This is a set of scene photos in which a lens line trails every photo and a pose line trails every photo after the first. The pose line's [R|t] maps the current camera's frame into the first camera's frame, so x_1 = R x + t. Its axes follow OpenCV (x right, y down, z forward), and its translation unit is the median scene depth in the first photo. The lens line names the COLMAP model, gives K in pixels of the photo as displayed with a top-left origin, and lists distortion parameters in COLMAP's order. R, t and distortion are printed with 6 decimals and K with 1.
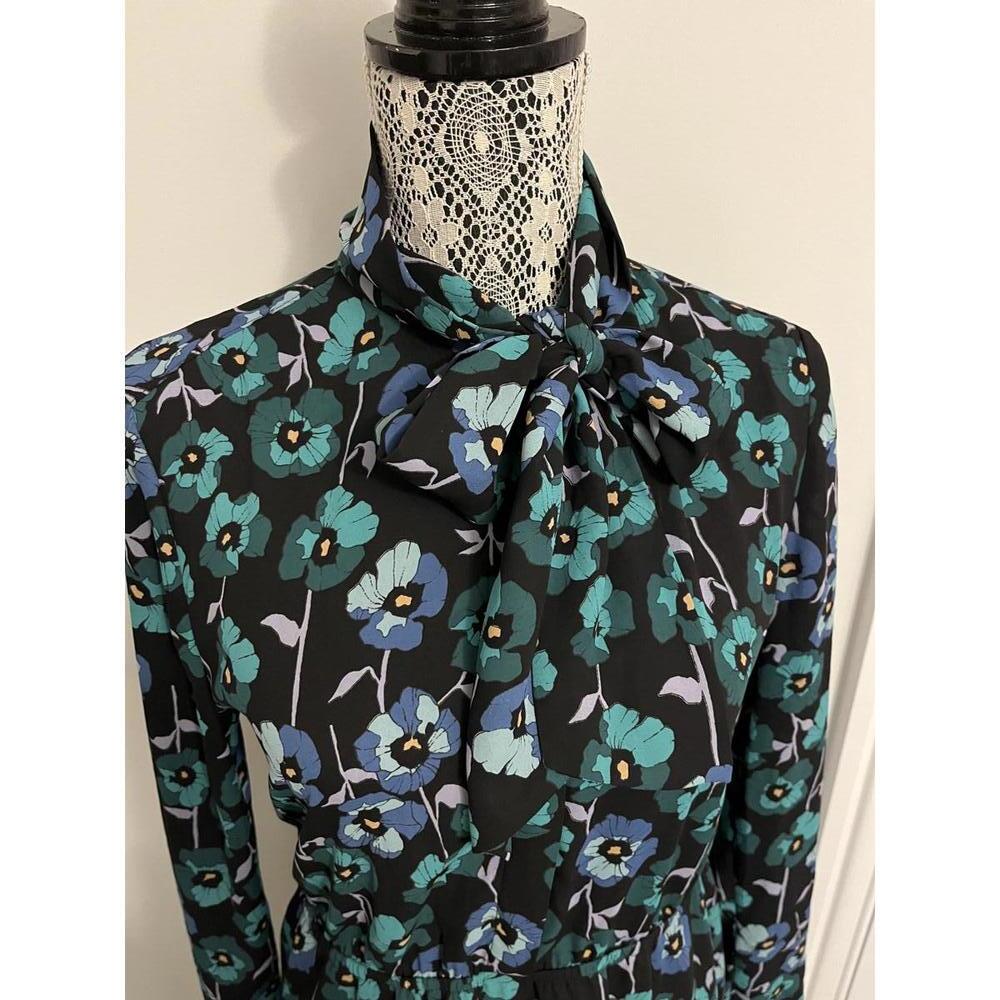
lens RADIAL K [[786.1, 0, 500.0], [0, 786.1, 500.0], [0, 0, 1]] dist [0.045660, -0.090492]
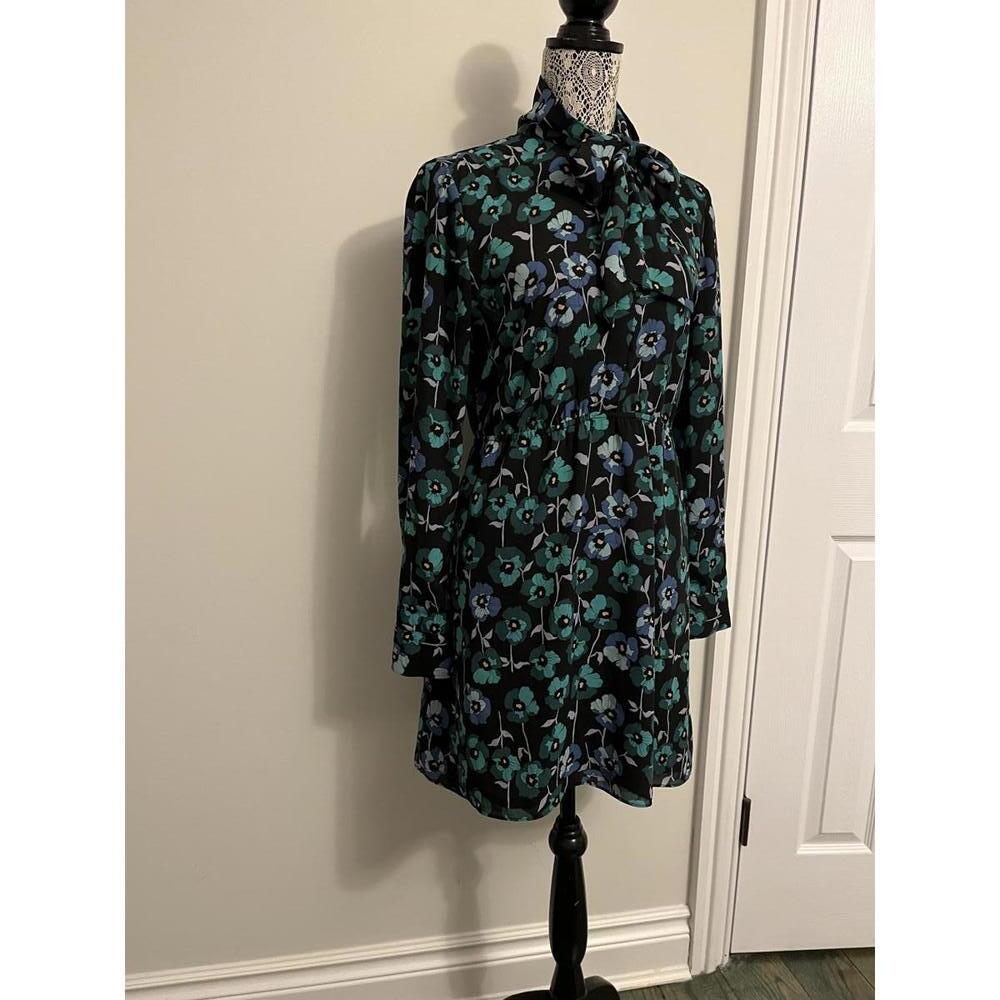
lens RADIAL K [[775.0, 0, 500.0], [0, 775.0, 500.0], [0, 0, 1]] dist [0.065198, -0.087190]
pose [[0.982847, 0.006671, 0.184300, -0.771934], [0.042558, 0.964167, -0.261859, 1.573844], [-0.179443, 0.265211, 0.947346, -1.087628]]
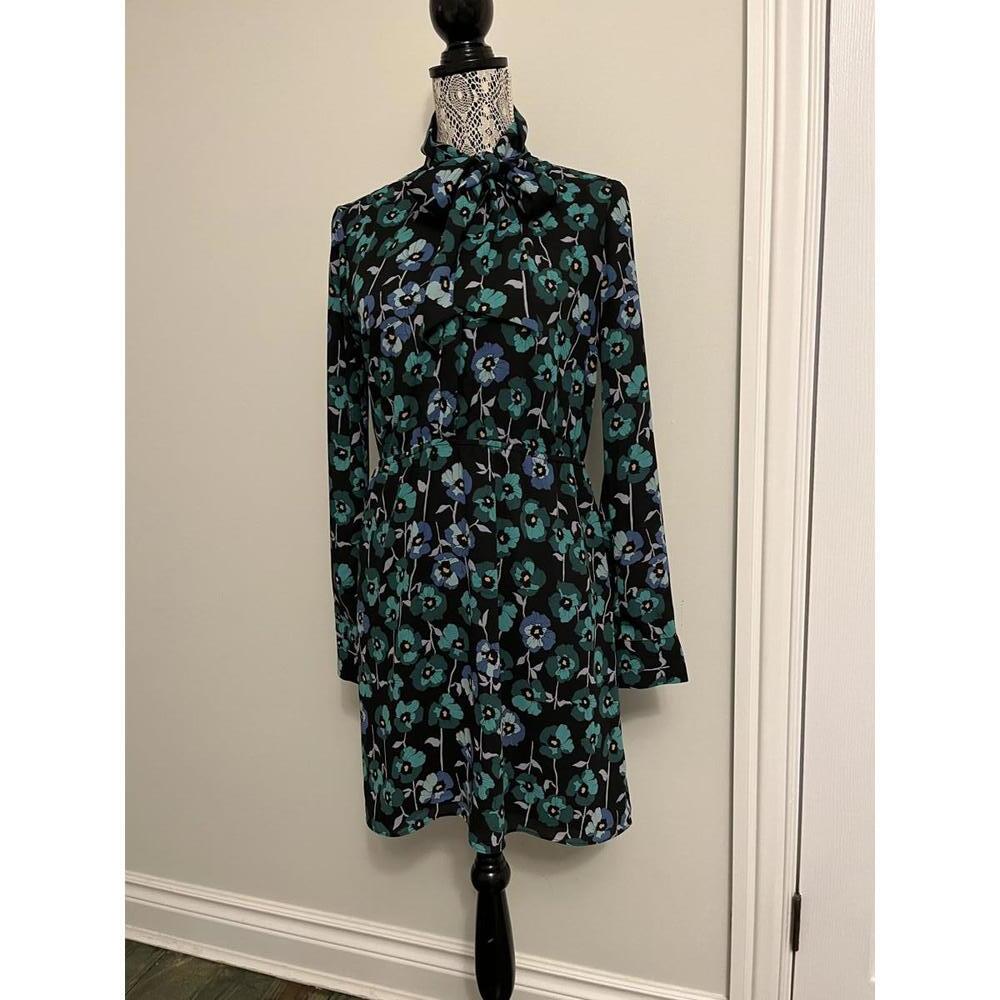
lens RADIAL K [[775.0, 0, 500.0], [0, 775.0, 500.0], [0, 0, 1]] dist [0.065198, -0.087190]
pose [[0.943131, 0.046287, -0.329183, 0.978086], [-0.132839, 0.960234, -0.245572, 1.429238], [0.304725, 0.275334, 0.911775, -0.993834]]
